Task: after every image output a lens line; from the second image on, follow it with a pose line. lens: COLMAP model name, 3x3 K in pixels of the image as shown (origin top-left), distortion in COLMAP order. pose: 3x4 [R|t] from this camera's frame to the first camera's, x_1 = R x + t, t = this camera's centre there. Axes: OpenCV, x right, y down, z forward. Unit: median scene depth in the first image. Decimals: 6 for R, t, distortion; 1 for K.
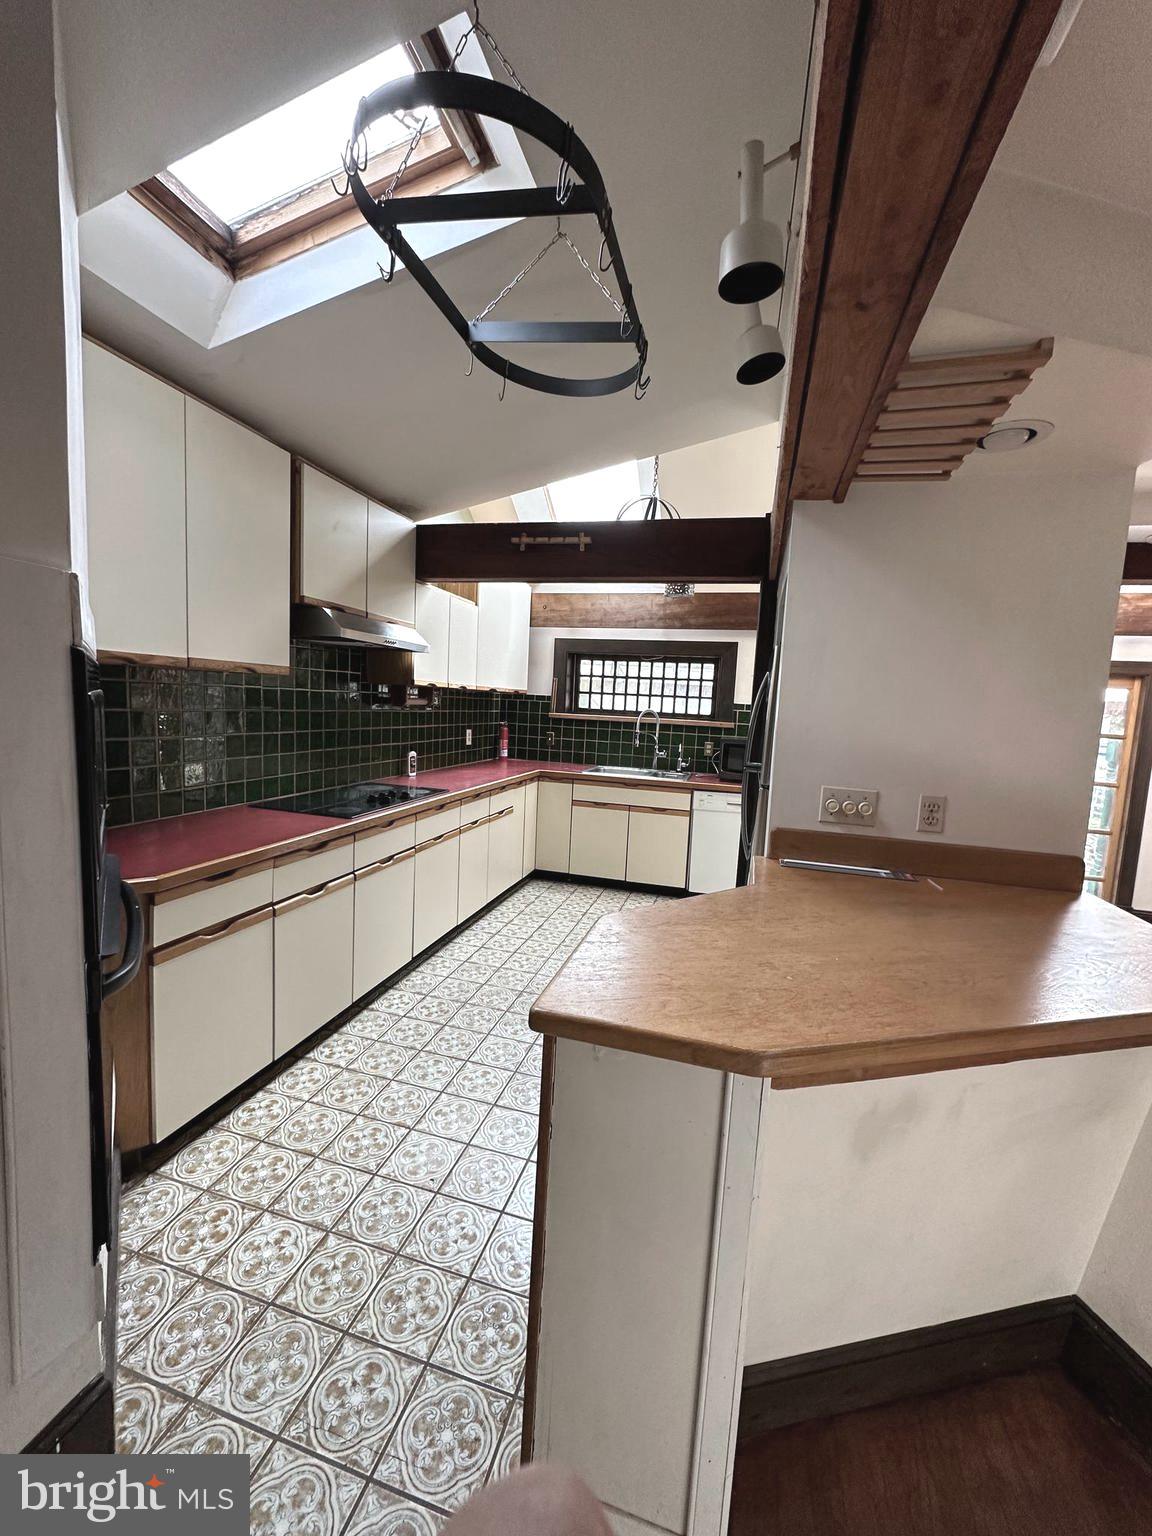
lens RADIAL K [[607.7, 0, 577.4], [0, 607.7, 760.2], [0, 0, 1]] dist [-0.003178, 0.000493]
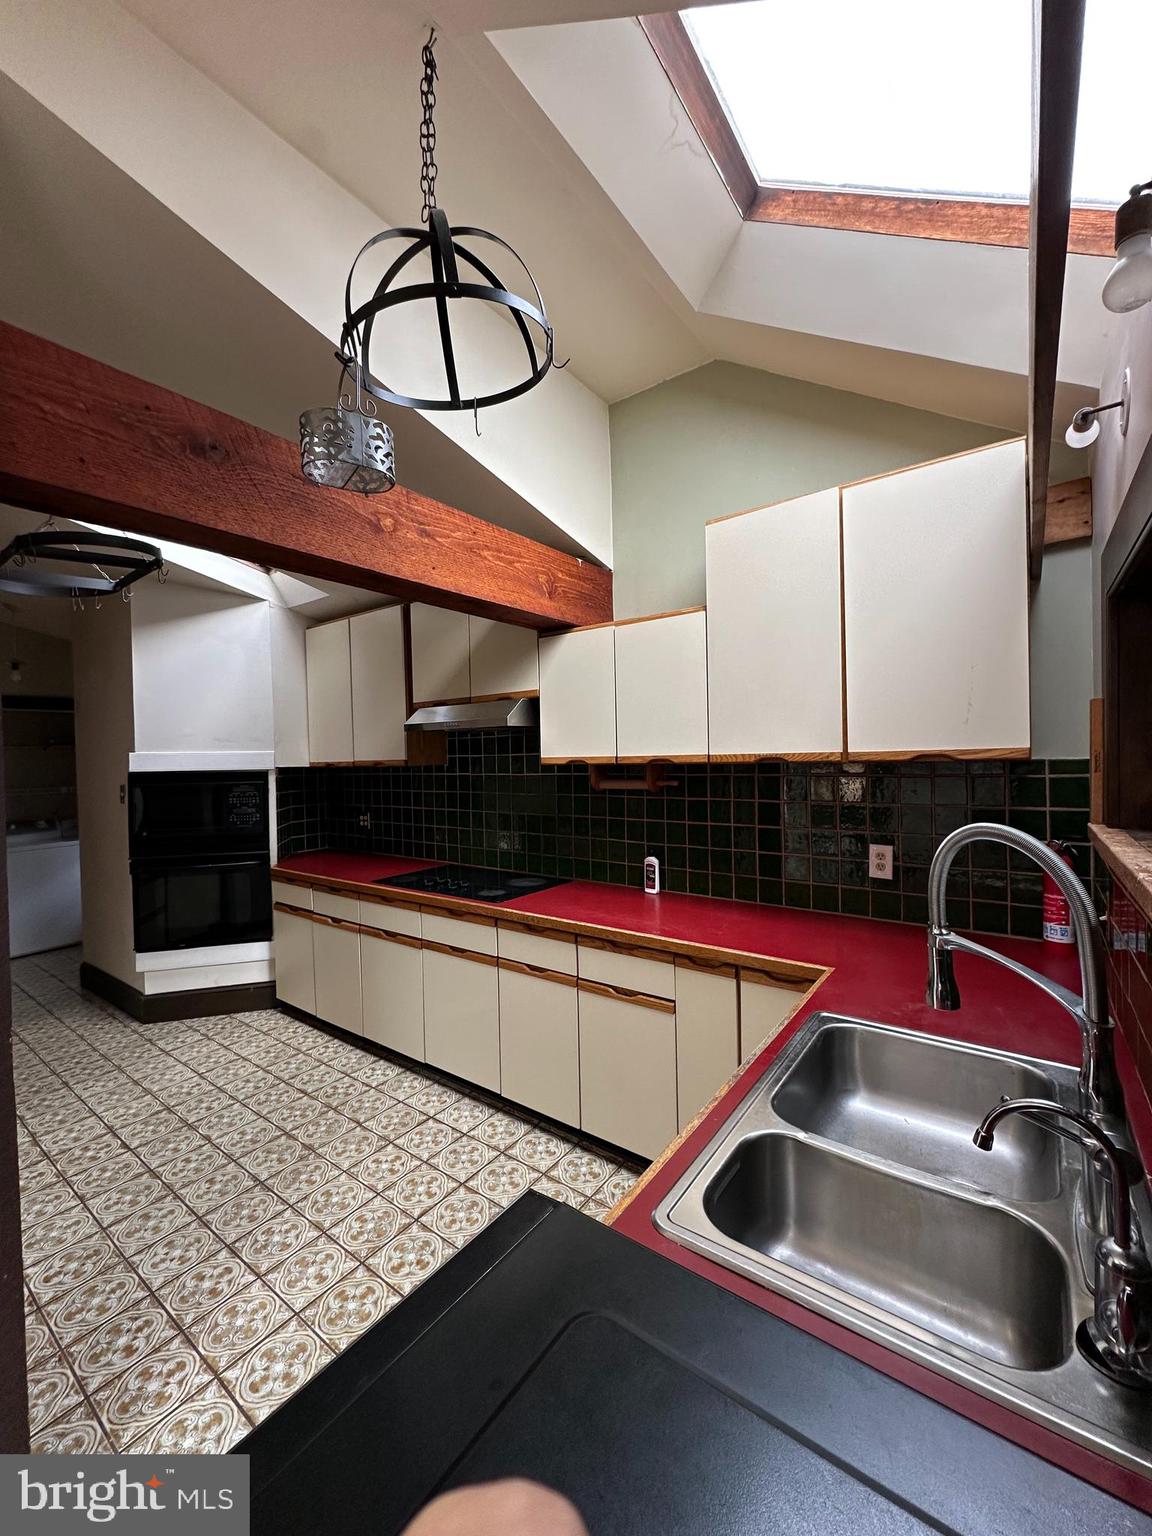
lens RADIAL K [[607.7, 0, 573.9], [0, 607.7, 778.5], [0, 0, 1]] dist [-0.003178, 0.000493]
pose [[-0.353565, -0.015669, -0.935279, 0.478132], [-0.091225, 0.995671, 0.017805, -0.127936], [0.930951, 0.091616, -0.353464, 1.397102]]
